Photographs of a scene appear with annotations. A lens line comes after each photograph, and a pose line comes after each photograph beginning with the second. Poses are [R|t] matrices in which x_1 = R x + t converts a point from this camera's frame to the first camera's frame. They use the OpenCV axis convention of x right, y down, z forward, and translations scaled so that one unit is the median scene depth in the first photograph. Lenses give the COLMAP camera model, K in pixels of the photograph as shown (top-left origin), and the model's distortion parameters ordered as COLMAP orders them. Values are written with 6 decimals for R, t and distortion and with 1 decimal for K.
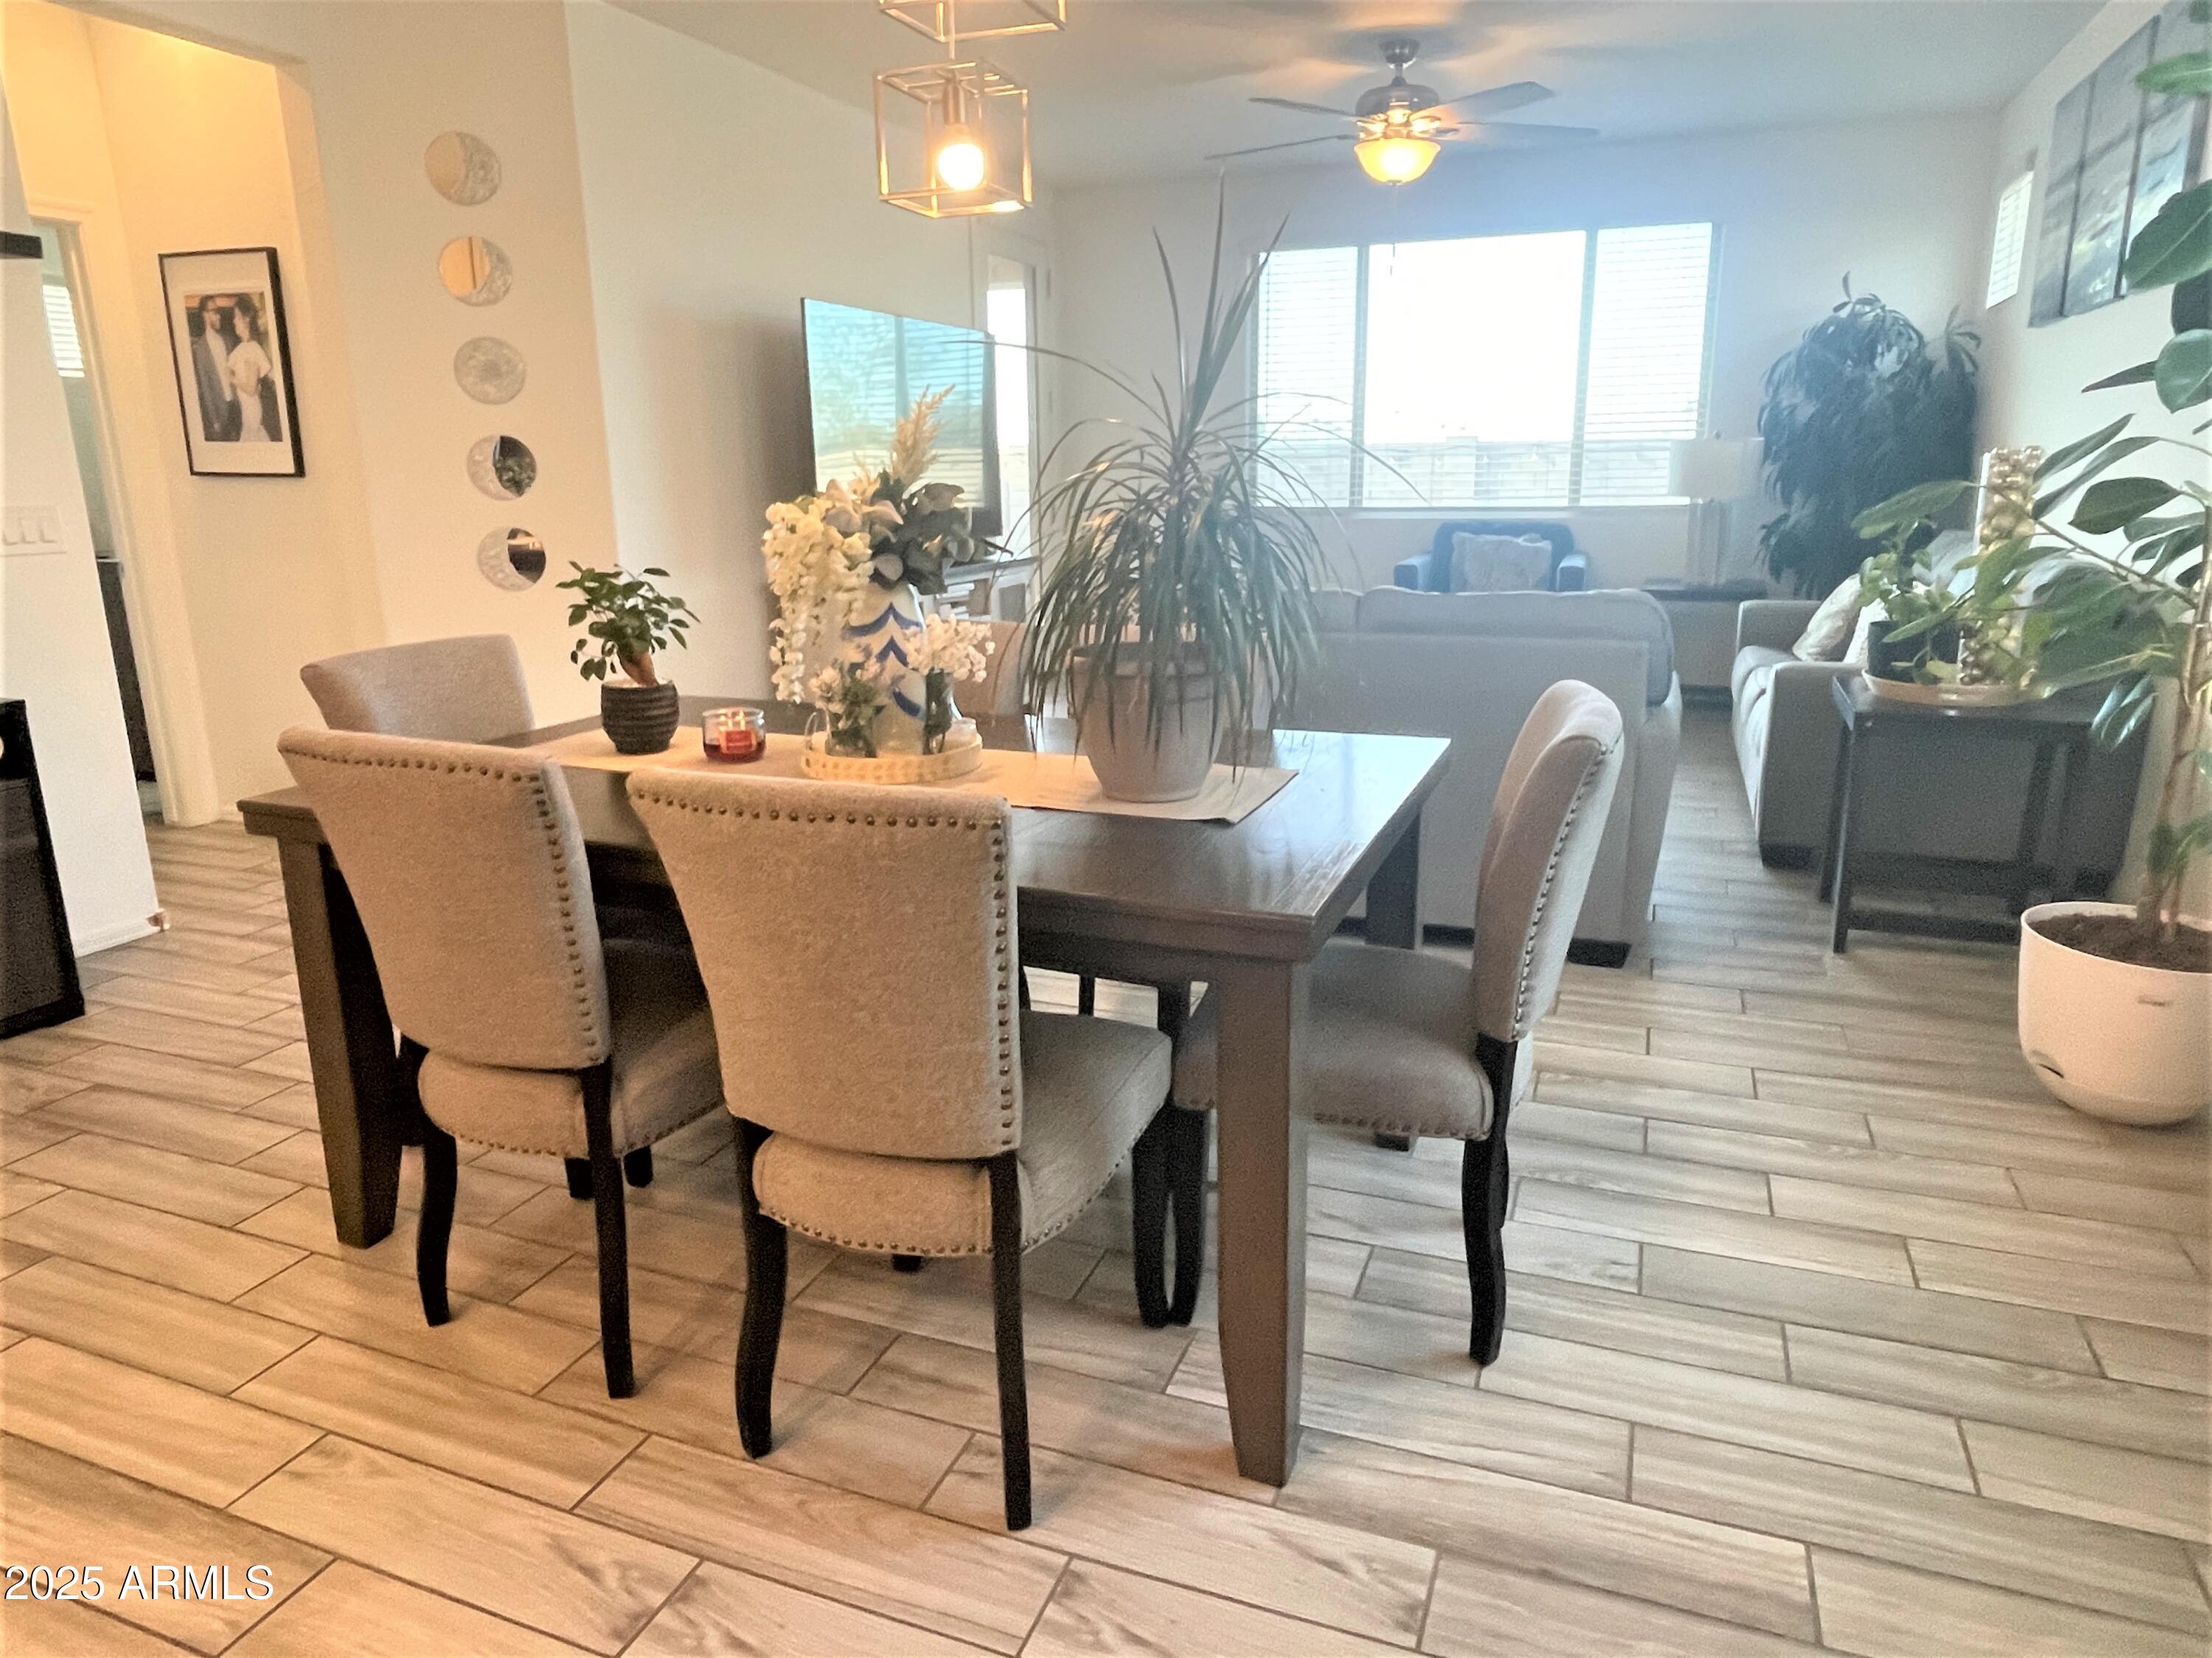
lens RADIAL K [[1378.2, 0, 1106.1], [0, 1378.2, 810.9], [0, 0, 1]] dist [0.023020, -0.041095]
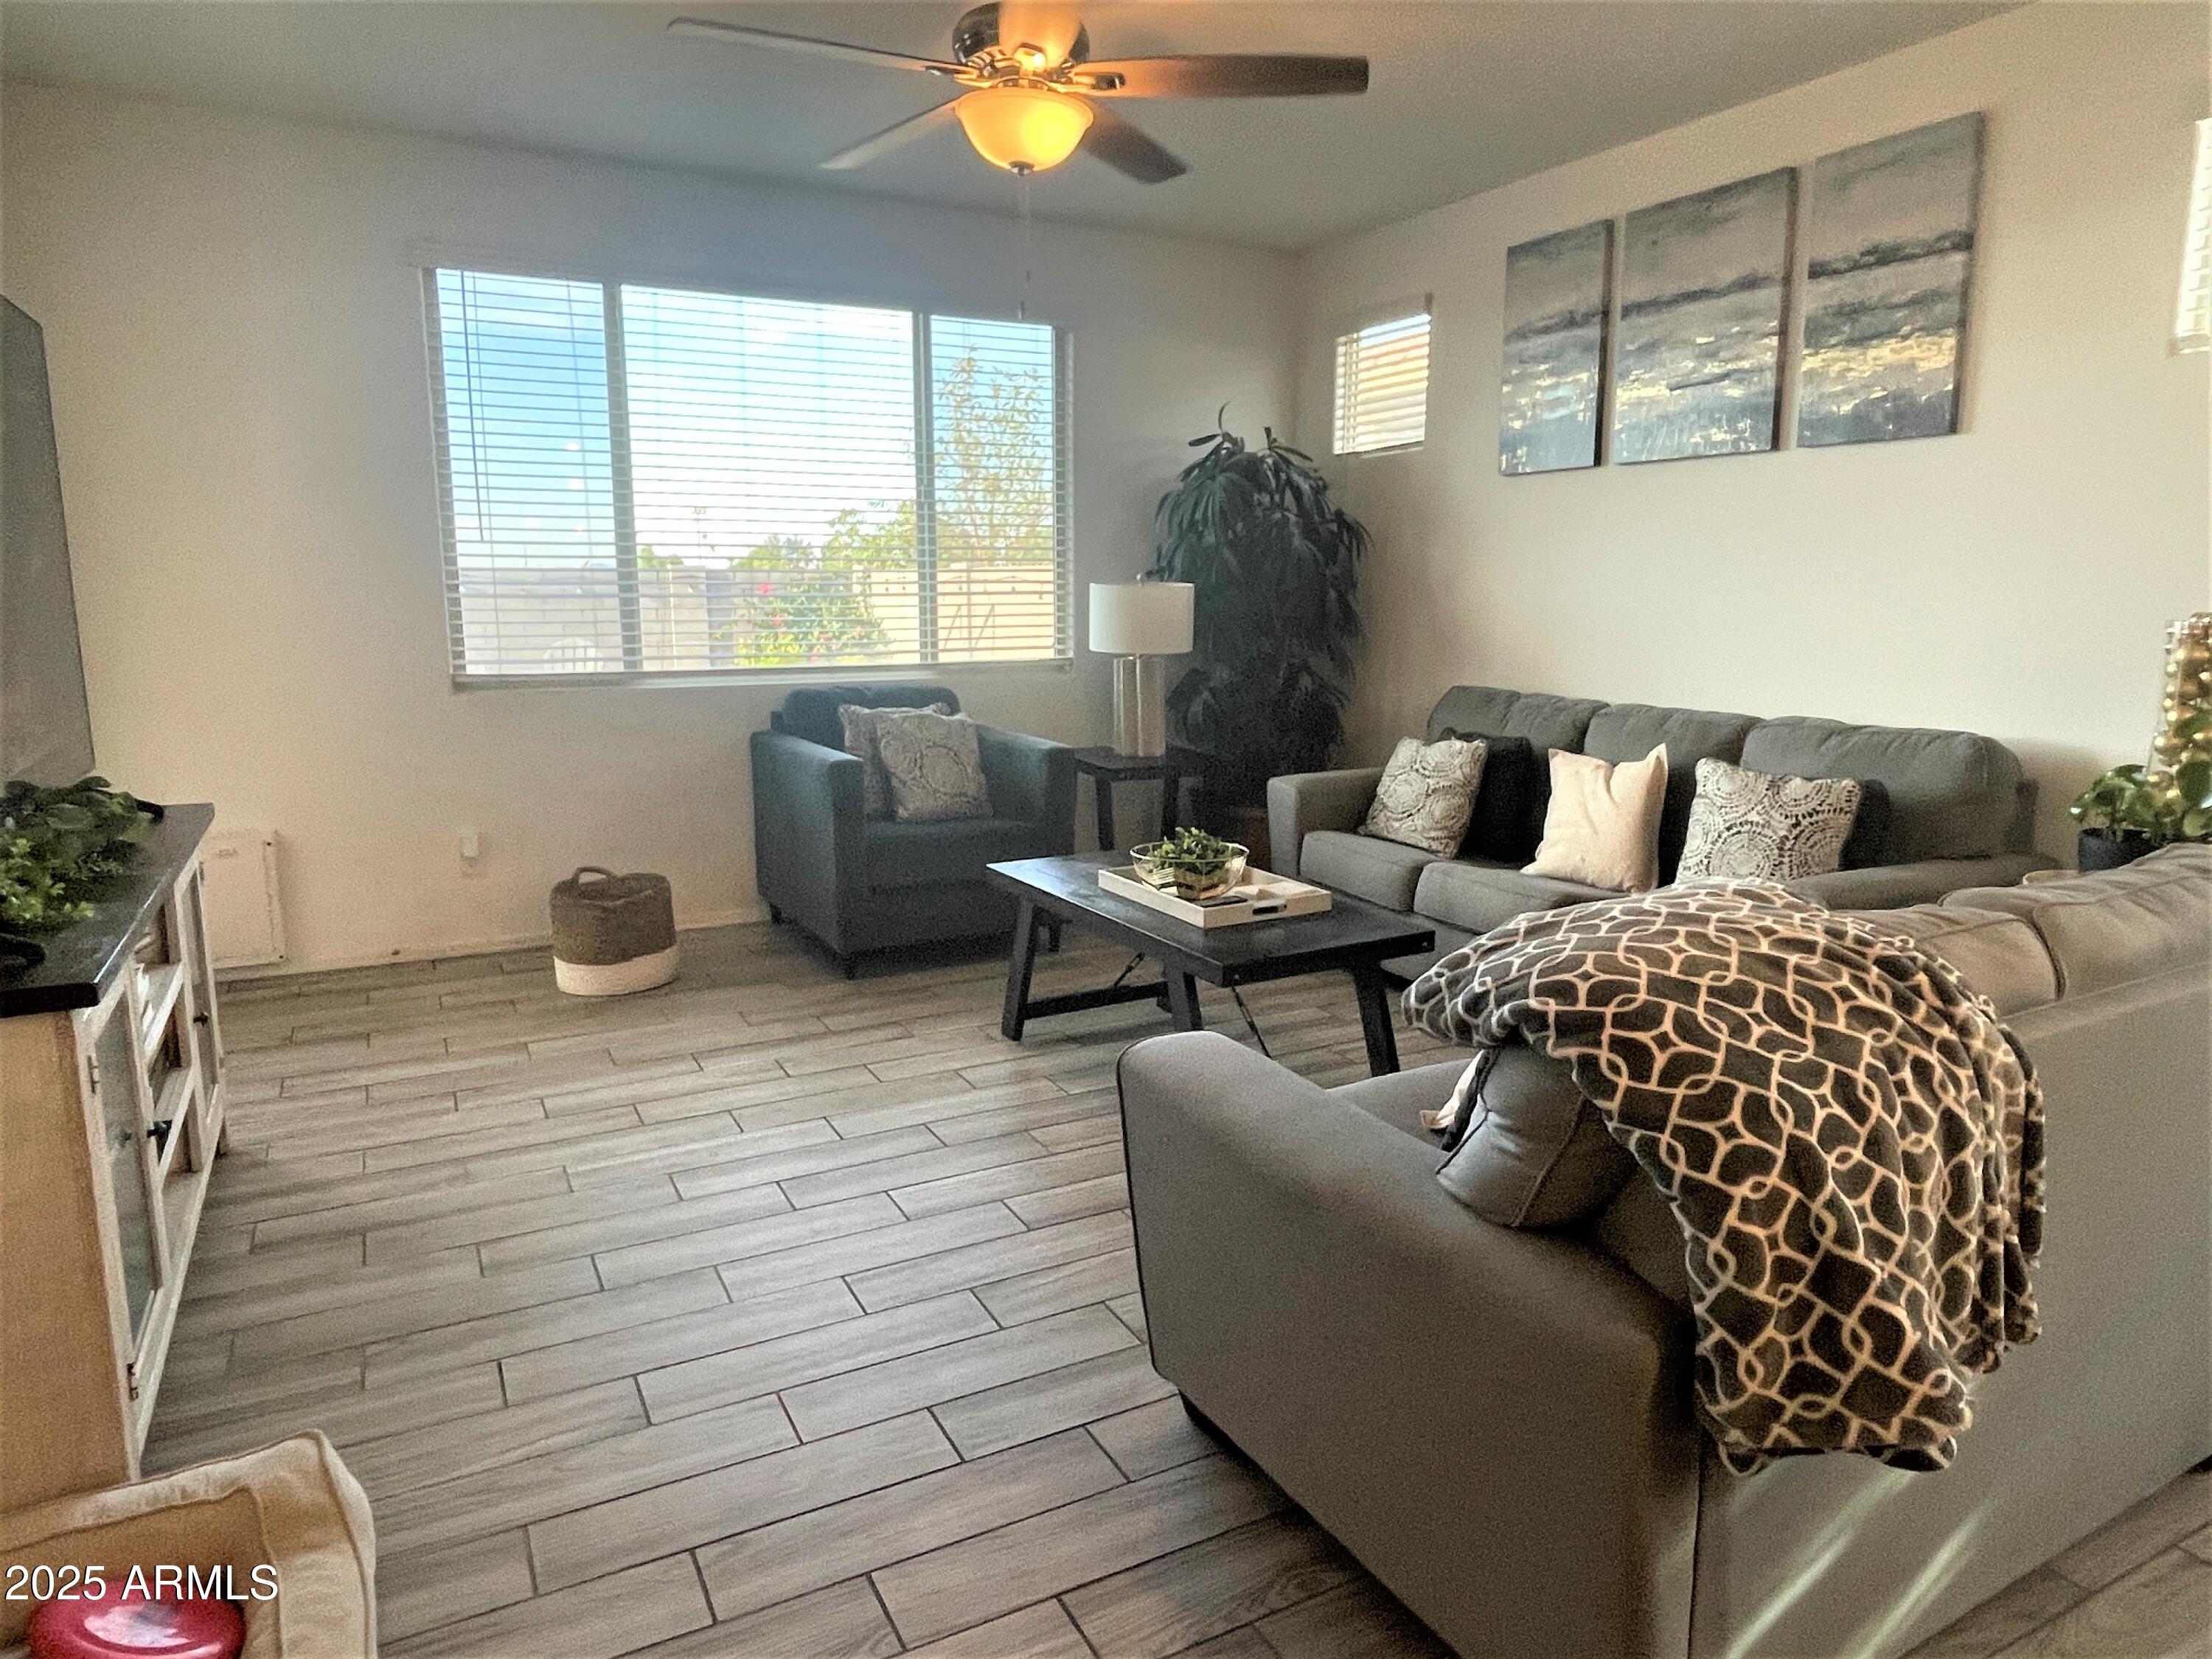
lens RADIAL K [[1378.3, 0, 1106.1], [0, 1378.3, 811.4], [0, 0, 1]] dist [0.023020, -0.041095]
pose [[0.657362, -0.108956, 0.745656, -0.201564], [0.176834, 0.984166, -0.012088, -0.125785], [-0.732533, 0.139804, 0.666221, 0.477111]]
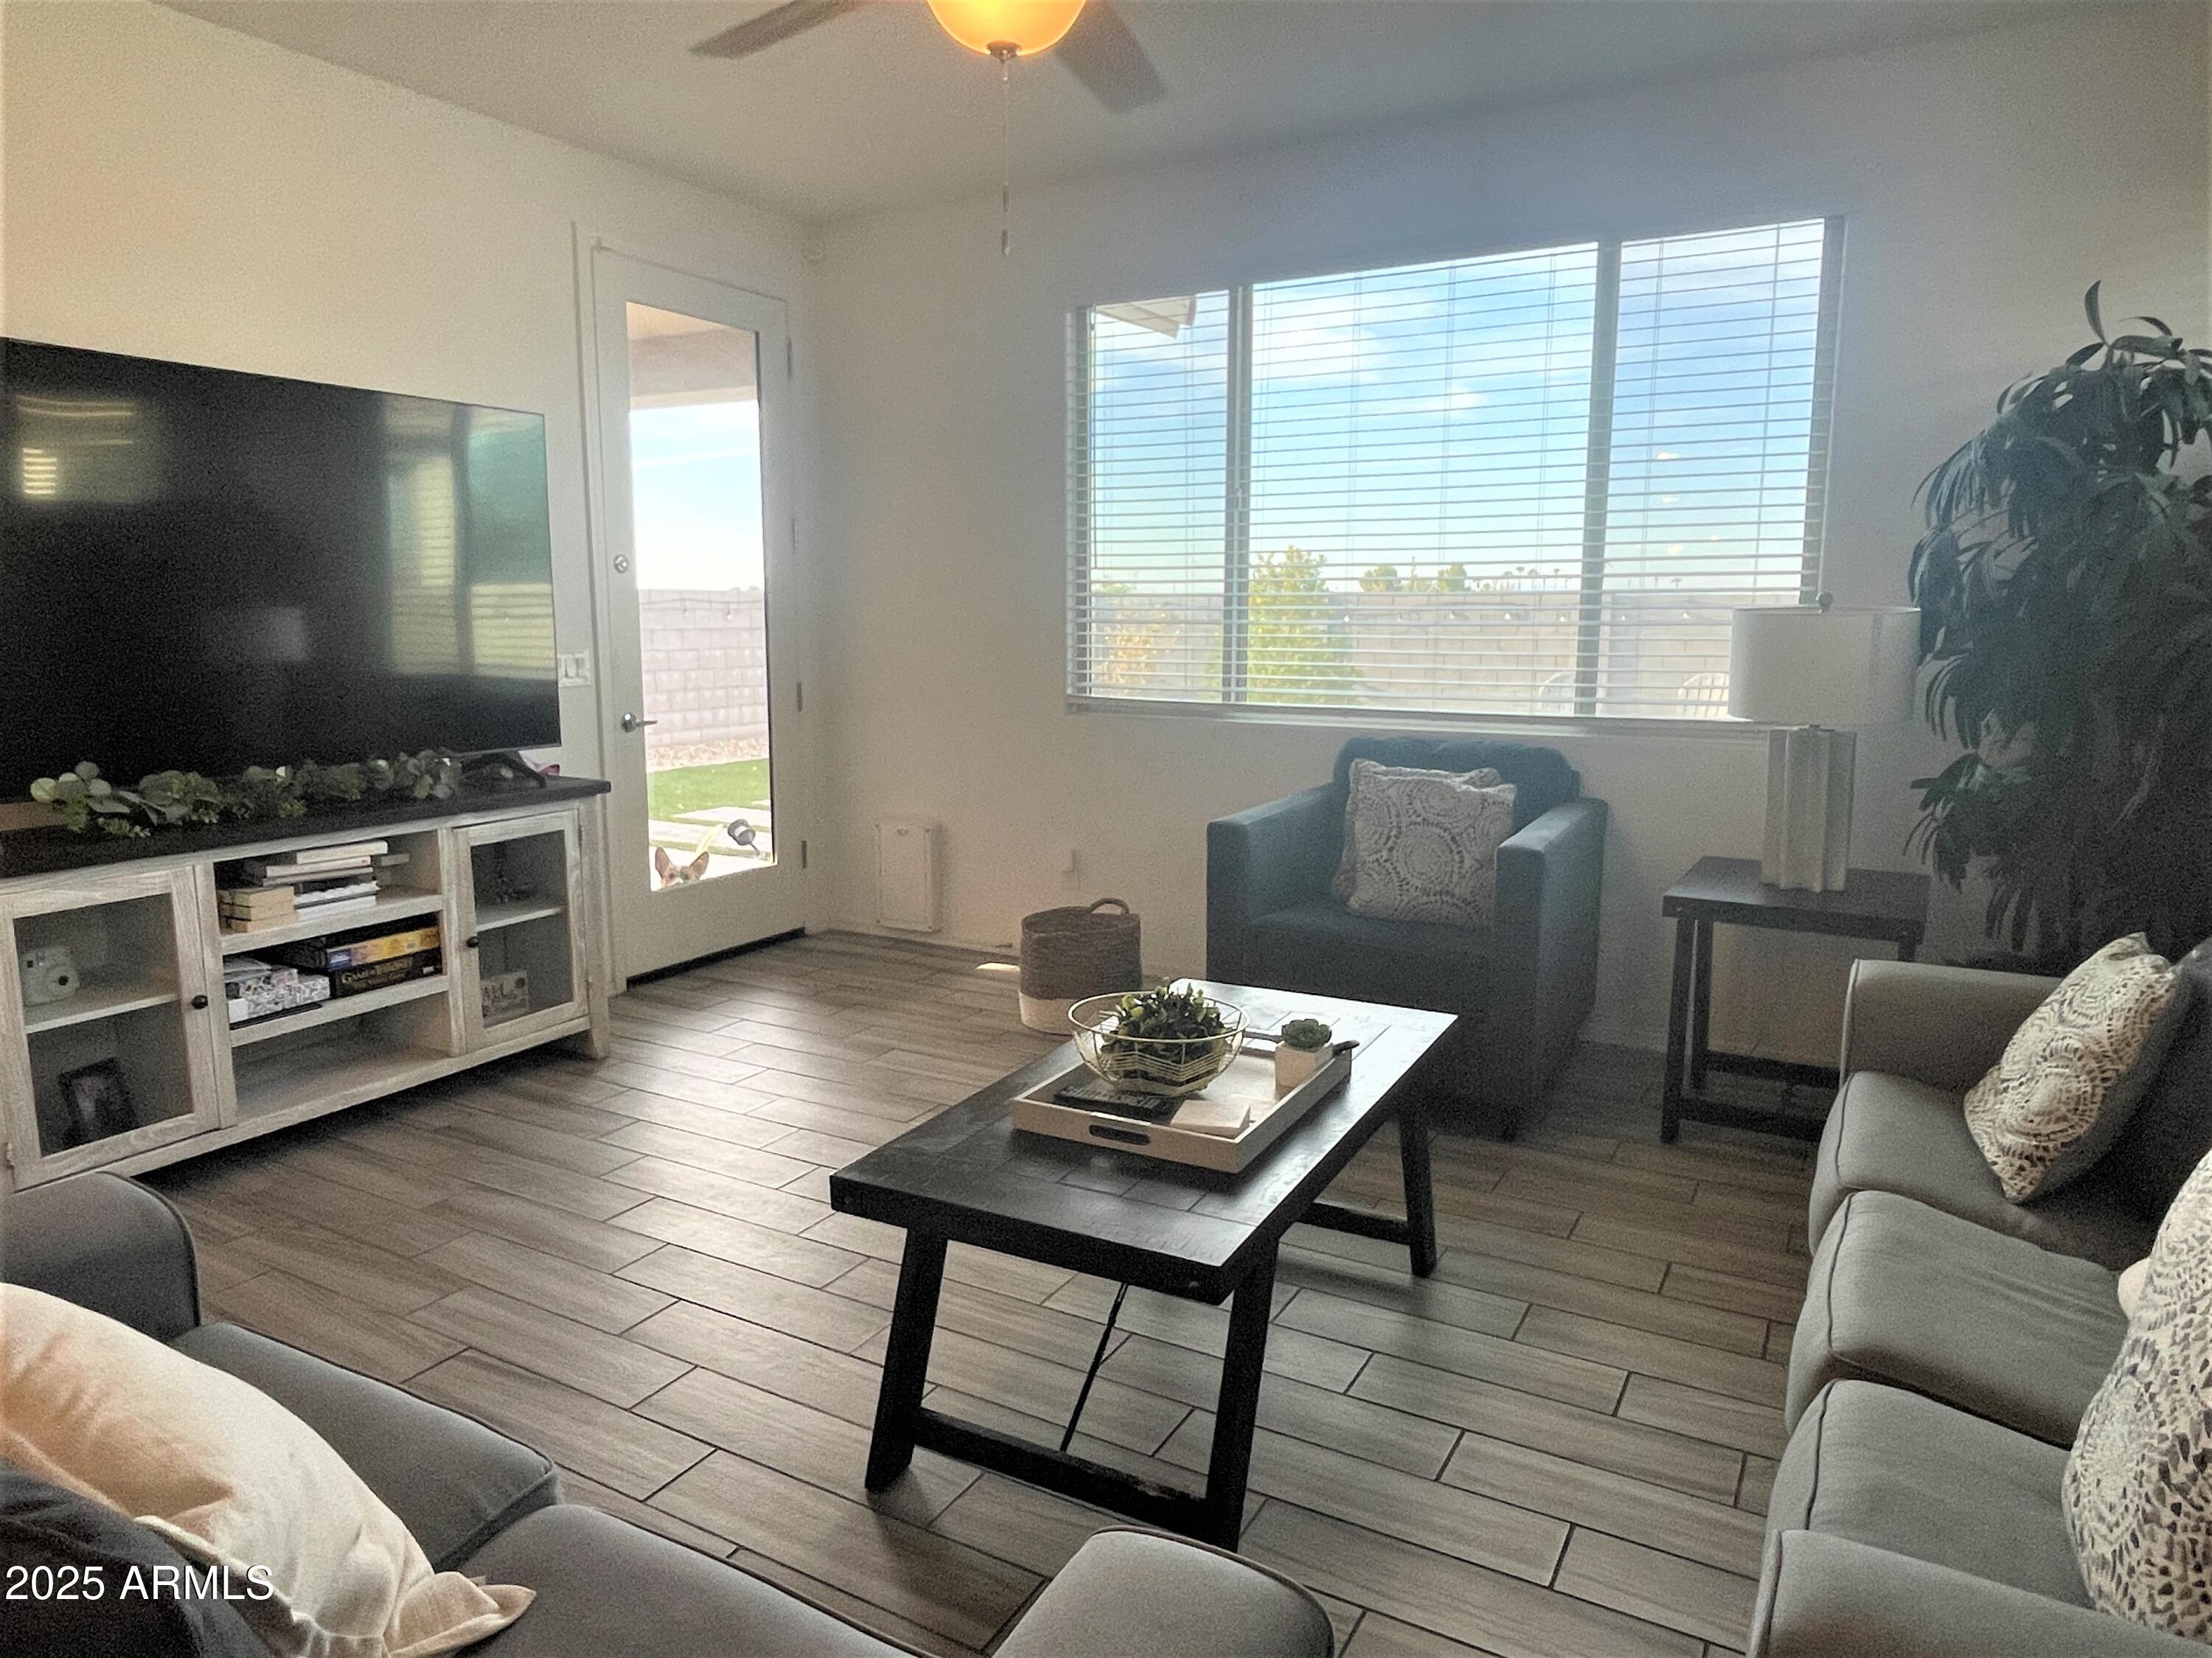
lens RADIAL K [[1360.8, 0, 1096.8], [0, 1360.8, 832.7], [0, 0, 1]] dist [-0.017033, -0.000443]
pose [[0.987783, 0.040066, -0.150598, 0.253463], [-0.052664, 0.995353, -0.080618, -0.131340], [0.146668, 0.087564, 0.985302, 0.472847]]
